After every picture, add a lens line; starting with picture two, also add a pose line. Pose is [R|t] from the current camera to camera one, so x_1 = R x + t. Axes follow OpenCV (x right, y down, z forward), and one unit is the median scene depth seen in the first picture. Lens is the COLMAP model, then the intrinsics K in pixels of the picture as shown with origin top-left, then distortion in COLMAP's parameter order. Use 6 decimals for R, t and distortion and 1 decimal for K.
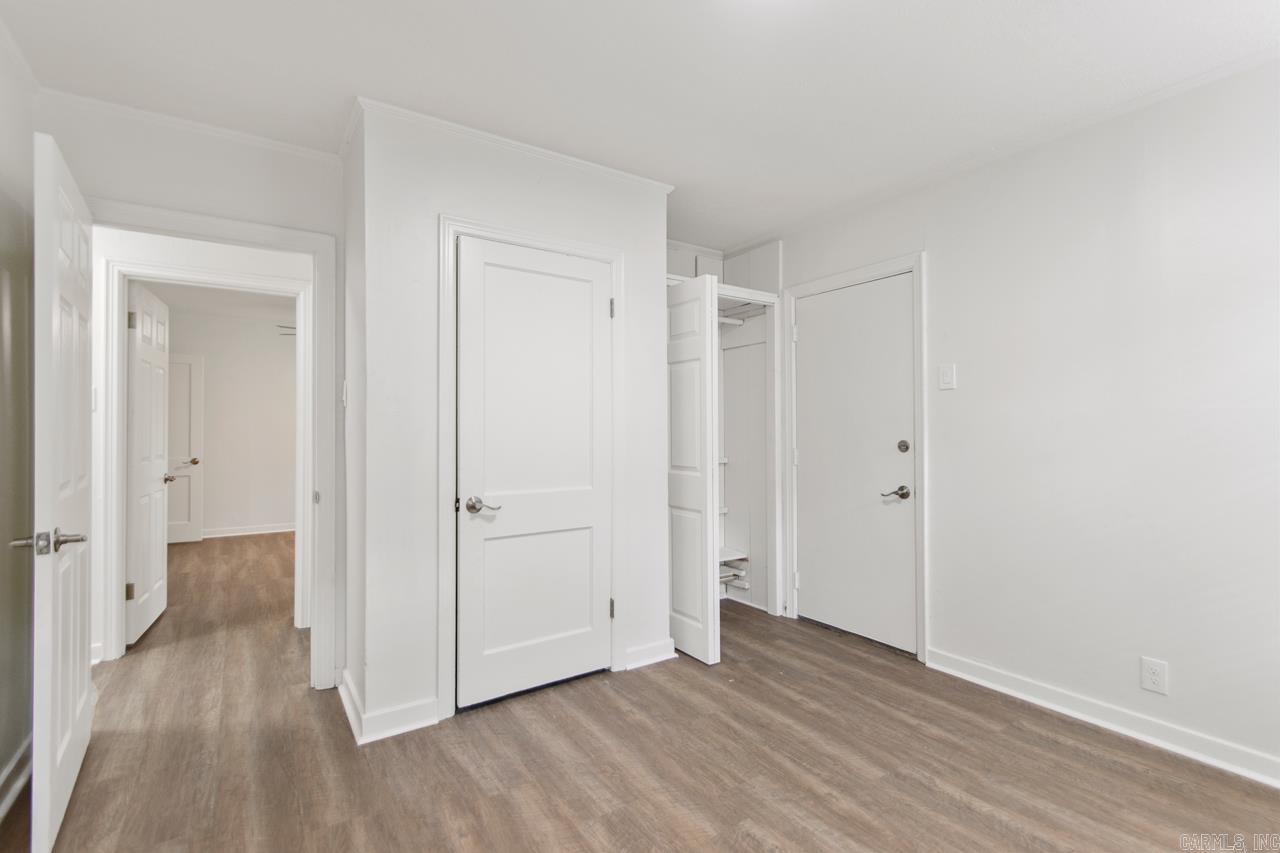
lens RADIAL K [[596.3, 0, 652.1], [0, 596.3, 431.9], [0, 0, 1]] dist [0.014687, -0.010645]
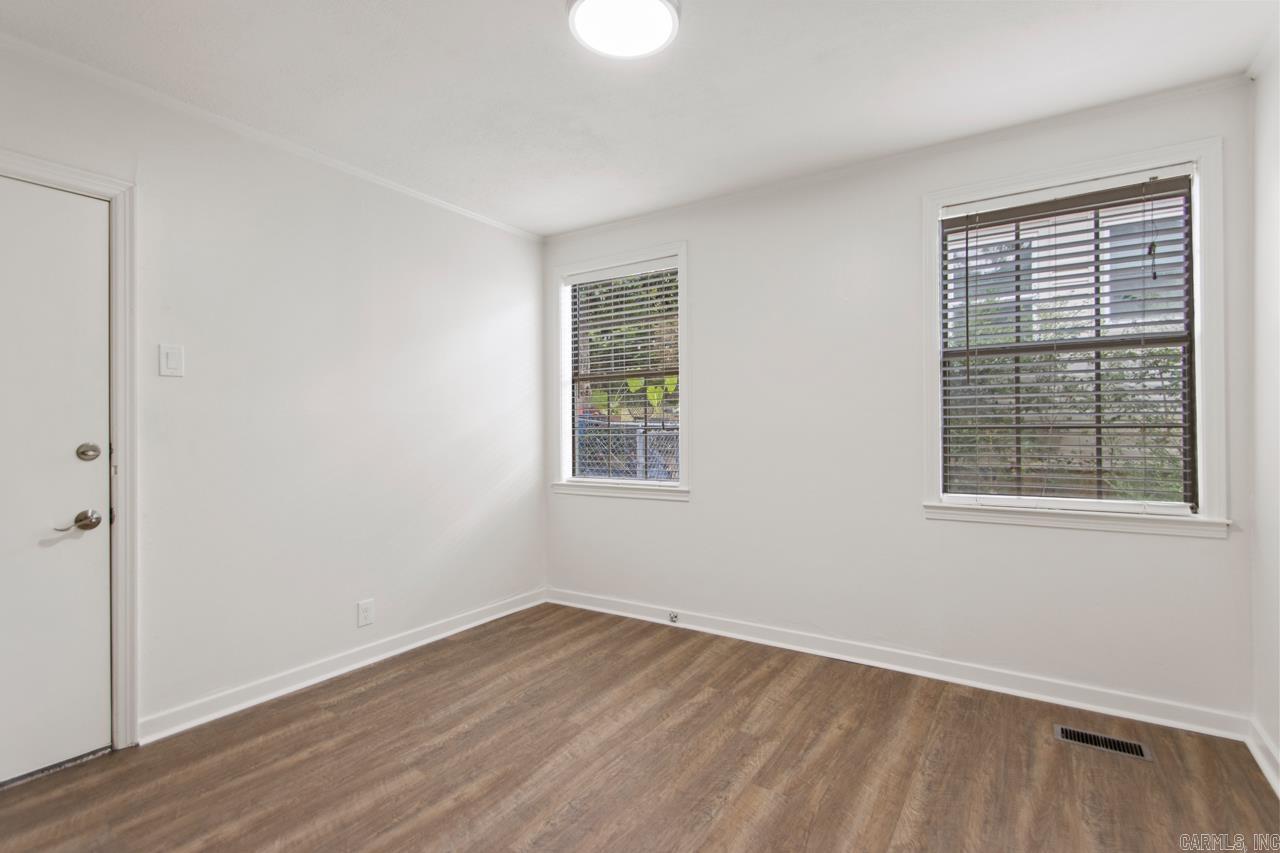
lens RADIAL K [[596.3, 0, 652.1], [0, 596.3, 431.9], [0, 0, 1]] dist [0.014687, -0.010645]
pose [[-0.387501, -0.006288, 0.921848, -0.596830], [0.009275, 0.999900, 0.010719, -0.000205], [-0.921823, 0.012704, -0.387404, 0.888720]]
